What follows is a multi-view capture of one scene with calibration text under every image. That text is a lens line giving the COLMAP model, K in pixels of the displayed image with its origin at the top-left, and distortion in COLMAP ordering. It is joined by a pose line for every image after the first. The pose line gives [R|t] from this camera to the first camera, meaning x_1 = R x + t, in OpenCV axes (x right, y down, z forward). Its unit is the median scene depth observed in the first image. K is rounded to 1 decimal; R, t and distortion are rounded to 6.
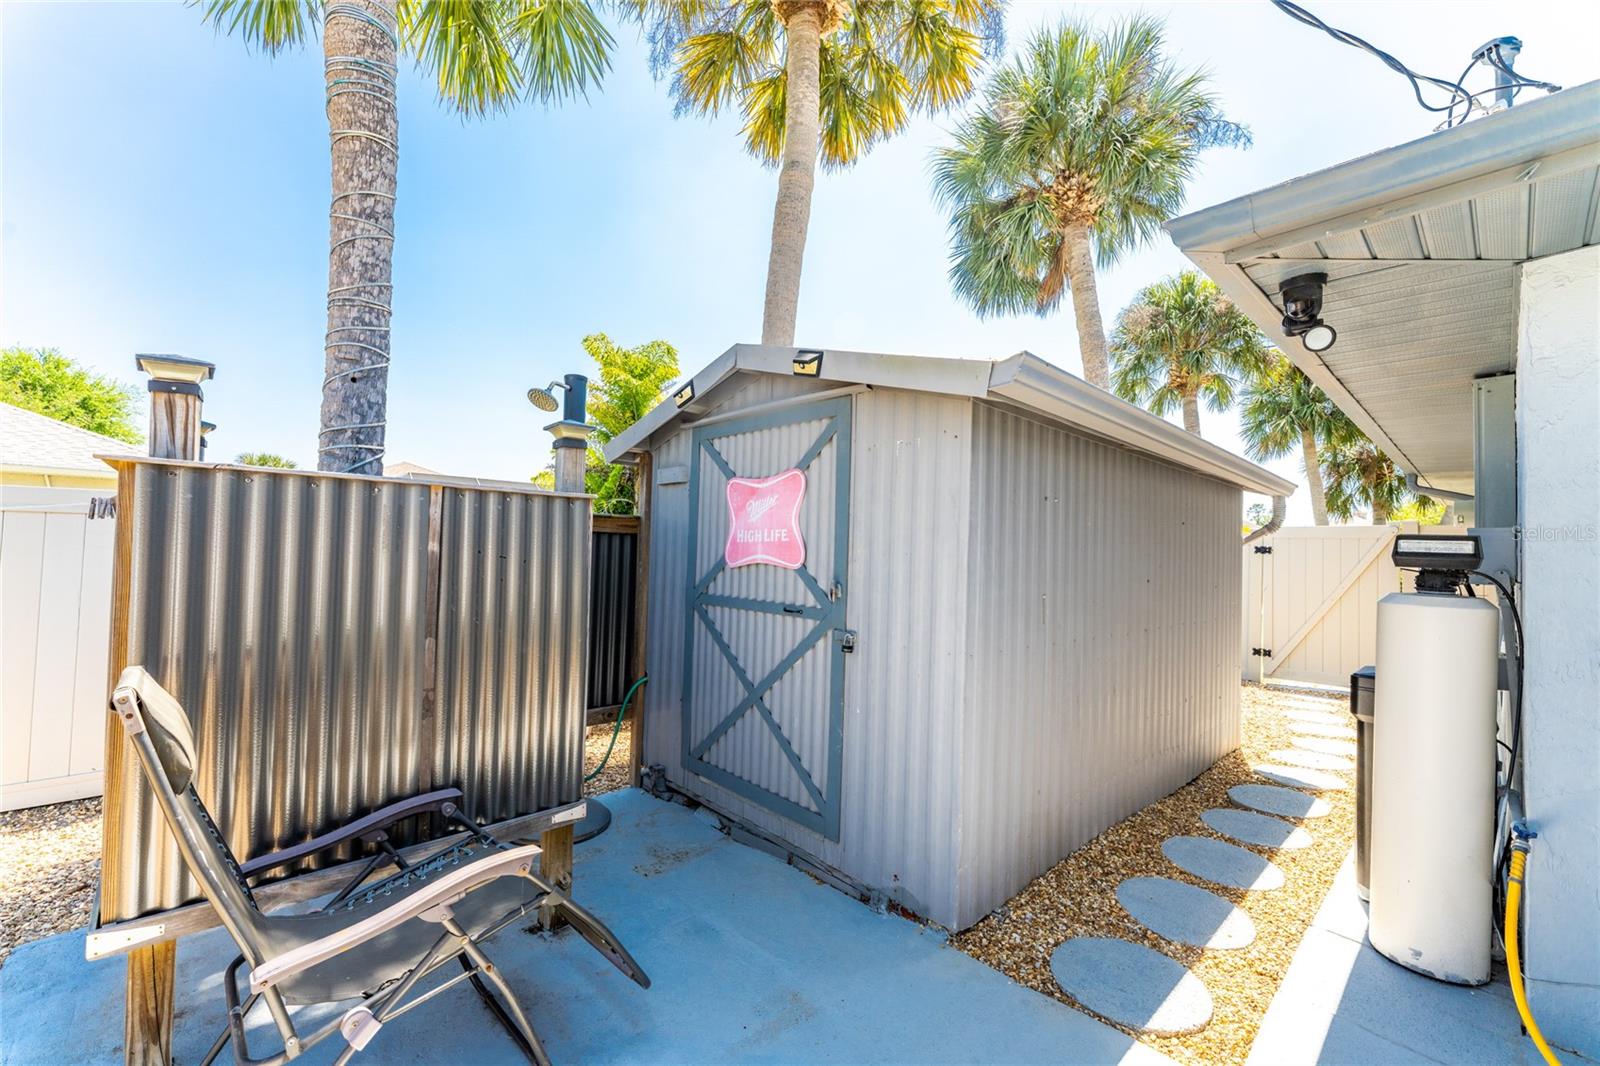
lens RADIAL K [[623.3, 0, 793.9], [0, 623.3, 547.4], [0, 0, 1]] dist [0.001850, 0.000078]
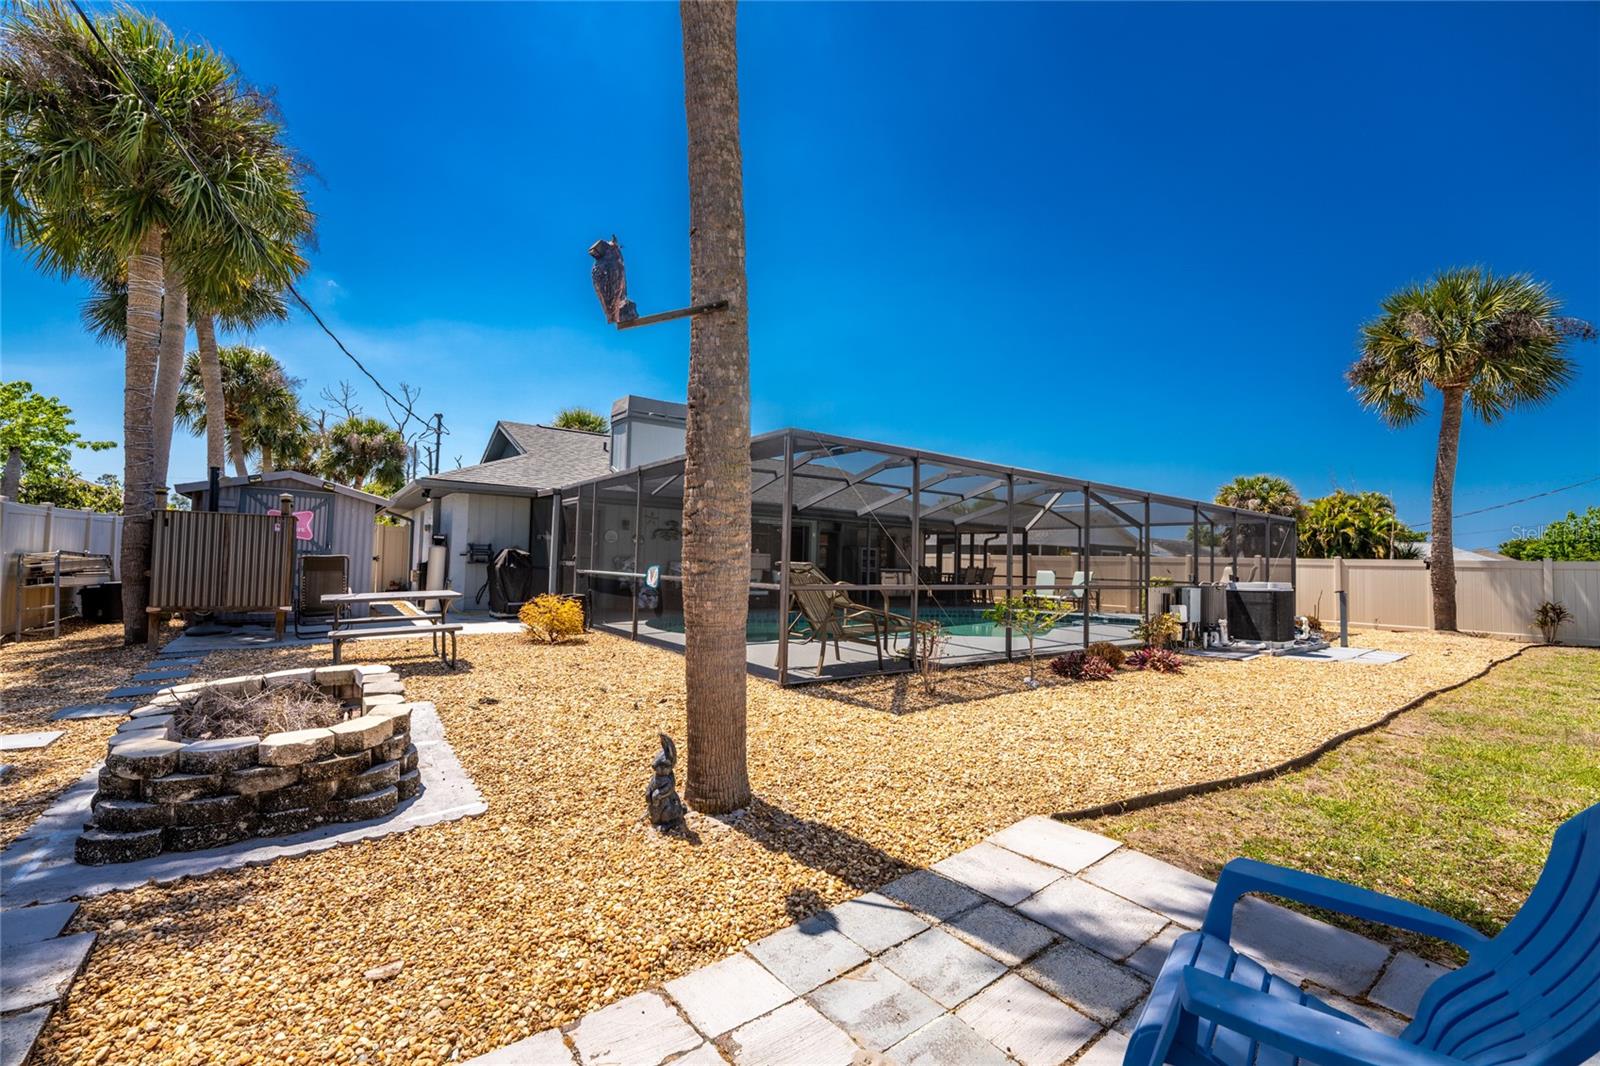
lens RADIAL K [[635.5, 0, 806.4], [0, 635.5, 535.3], [0, 0, 1]] dist [-0.004723, 0.000149]
pose [[0.033814, 0.018556, 0.999256, -1.375241], [-0.041094, 0.999008, -0.017160, -0.018057], [-0.998583, -0.040484, 0.034543, -0.752471]]
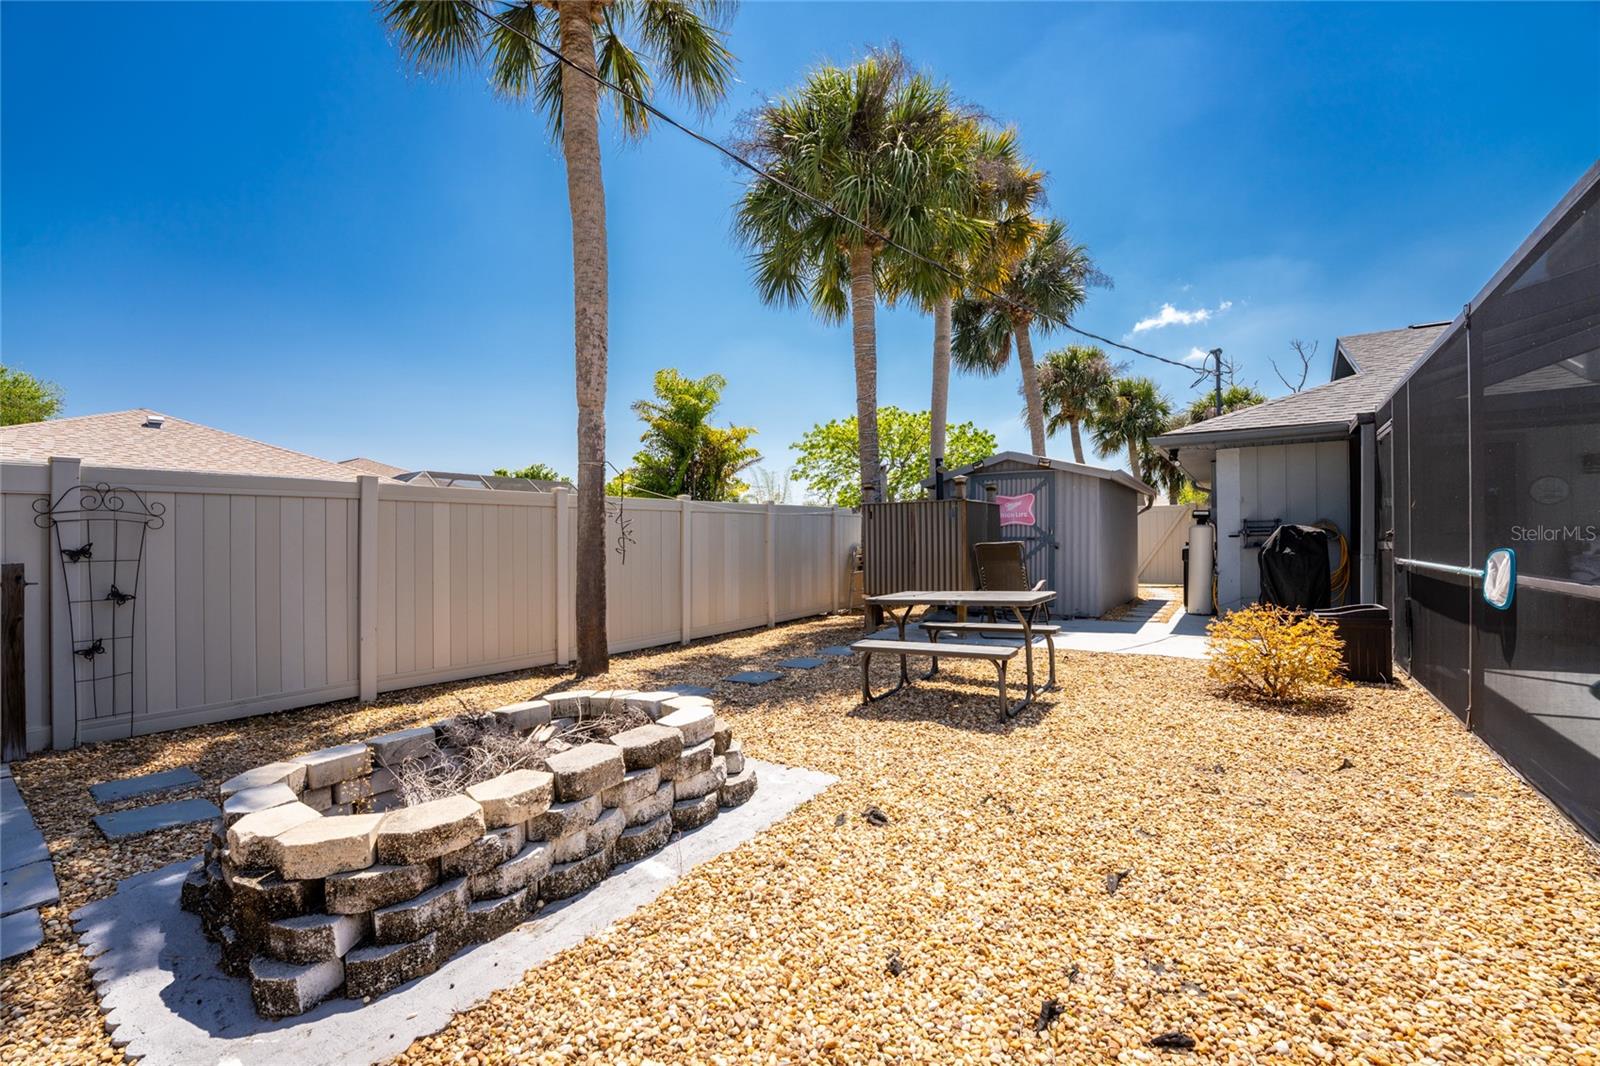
lens RADIAL K [[635.5, 0, 809.3], [0, 635.5, 541.0], [0, 0, 1]] dist [-0.004723, 0.000149]
pose [[0.970101, -0.034104, 0.240293, -0.743818], [0.029197, 0.999287, 0.023952, 0.001417], [-0.240939, -0.016220, 0.970405, -0.730322]]
